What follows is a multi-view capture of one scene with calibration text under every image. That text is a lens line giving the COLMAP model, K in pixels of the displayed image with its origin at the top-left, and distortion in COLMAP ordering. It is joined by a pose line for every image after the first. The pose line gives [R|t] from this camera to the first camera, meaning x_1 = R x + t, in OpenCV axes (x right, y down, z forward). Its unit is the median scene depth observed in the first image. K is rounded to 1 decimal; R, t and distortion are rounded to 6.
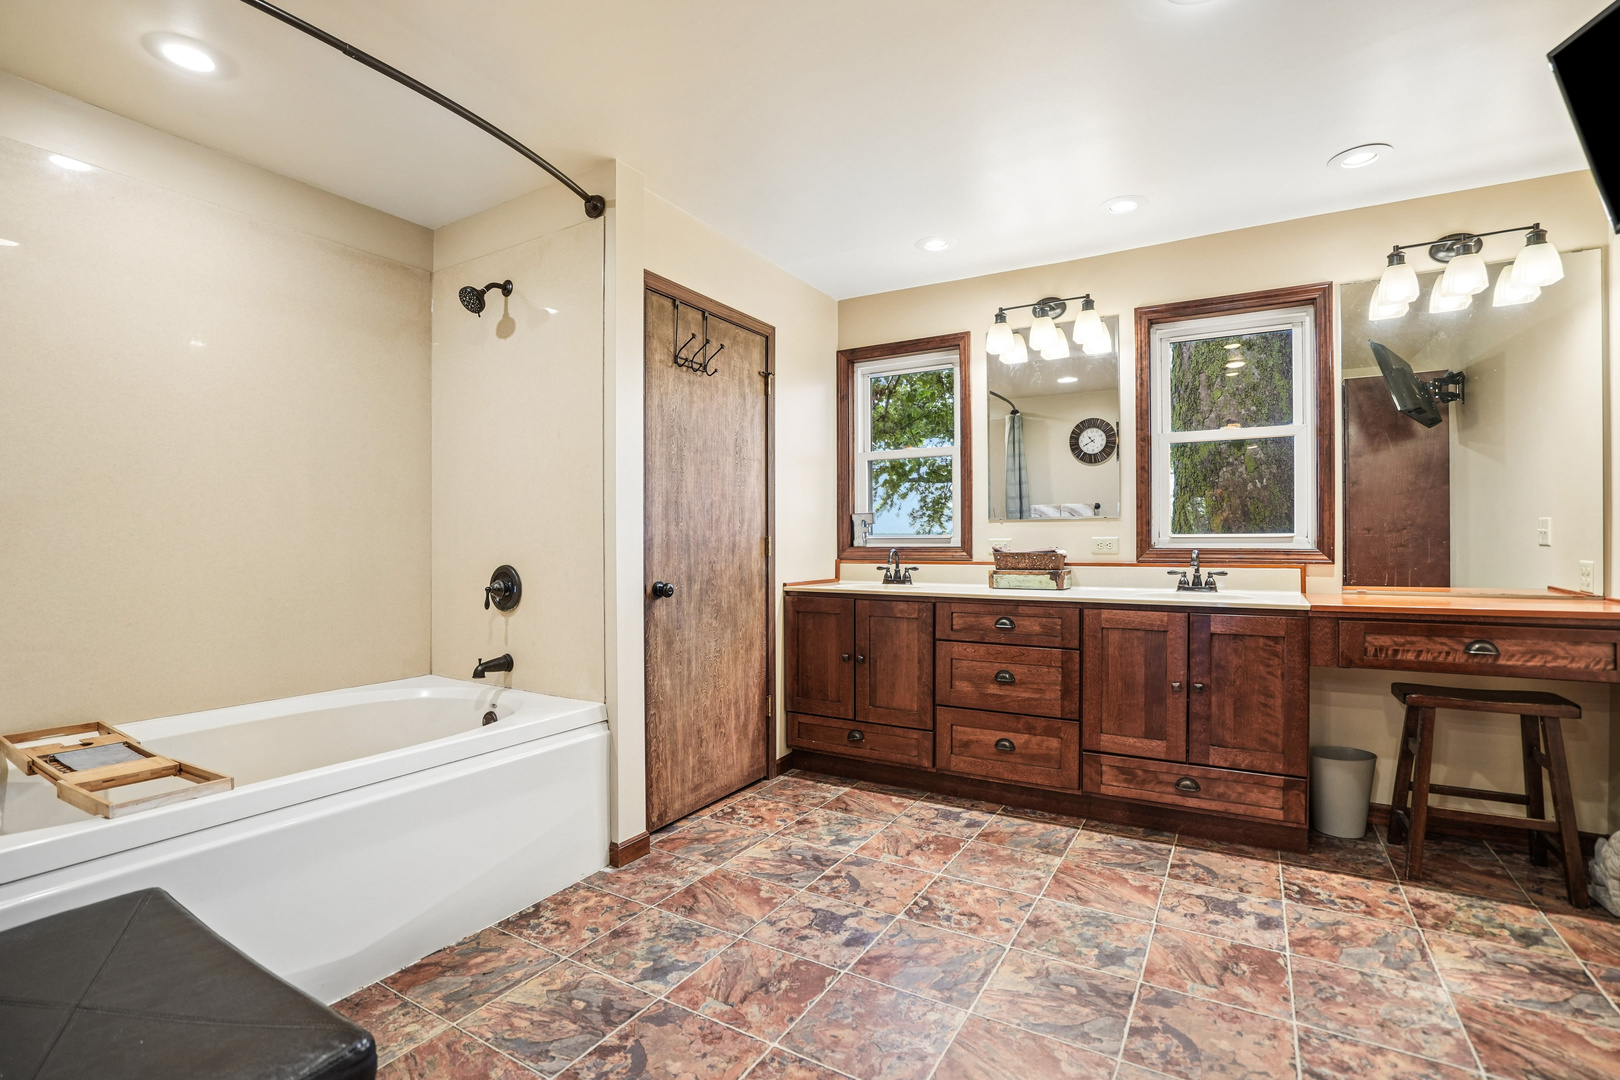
lens RADIAL K [[748.3, 0, 813.6], [0, 748.3, 544.0], [0, 0, 1]] dist [-0.033766, 0.007551]
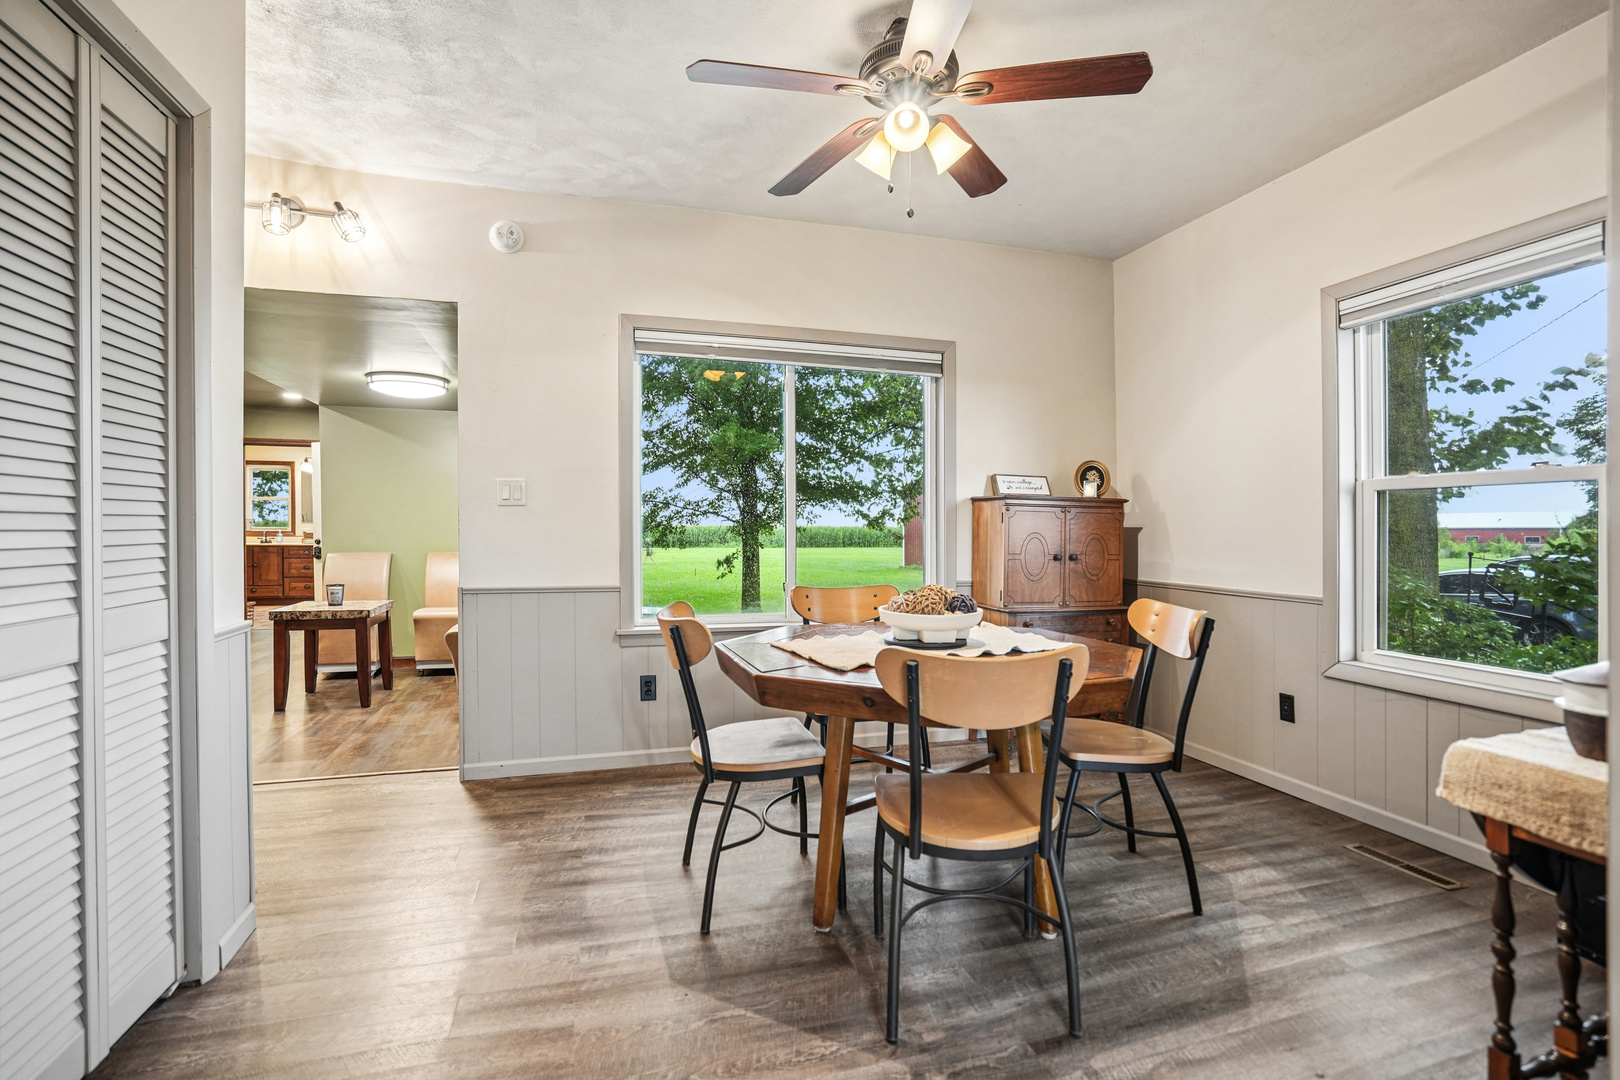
lens RADIAL K [[748.3, 0, 814.1], [0, 748.3, 536.3], [0, 0, 1]] dist [-0.033766, 0.007551]
pose [[0.685816, -0.009387, 0.727714, -0.598981], [0.001122, 0.999929, 0.011842, -0.008856], [-0.727774, -0.007305, 0.685778, -2.952620]]
